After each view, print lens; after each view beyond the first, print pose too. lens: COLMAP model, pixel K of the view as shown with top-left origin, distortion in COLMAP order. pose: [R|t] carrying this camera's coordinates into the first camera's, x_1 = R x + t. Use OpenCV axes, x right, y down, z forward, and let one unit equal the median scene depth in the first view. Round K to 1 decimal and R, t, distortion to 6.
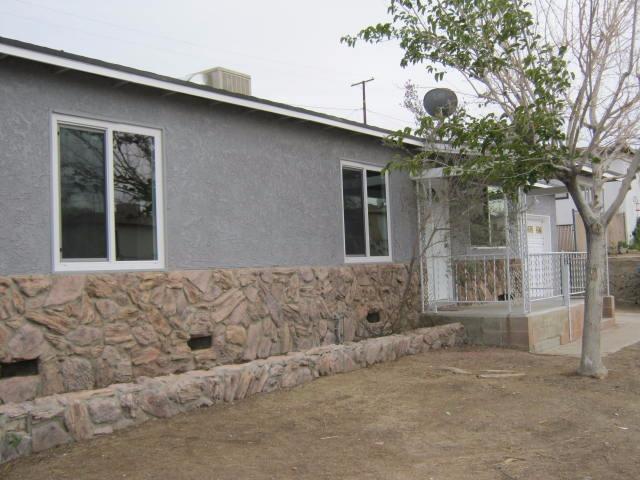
lens RADIAL K [[716.6, 0, 324.3], [0, 716.6, 240.5], [0, 0, 1]] dist [-0.098914, 0.051352]
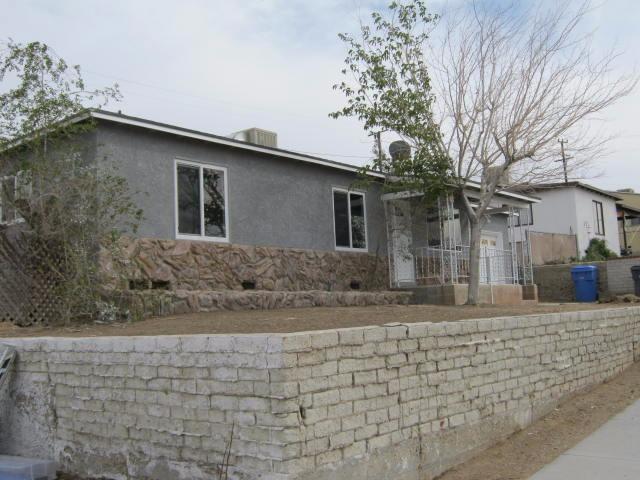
lens RADIAL K [[716.6, 0, 324.3], [0, 716.6, 240.5], [0, 0, 1]] dist [-0.098914, 0.051352]
pose [[0.999116, -0.012181, -0.040246, 0.083165], [0.009404, 0.997607, -0.068491, 0.144227], [0.040984, 0.068052, 0.996840, -0.730994]]
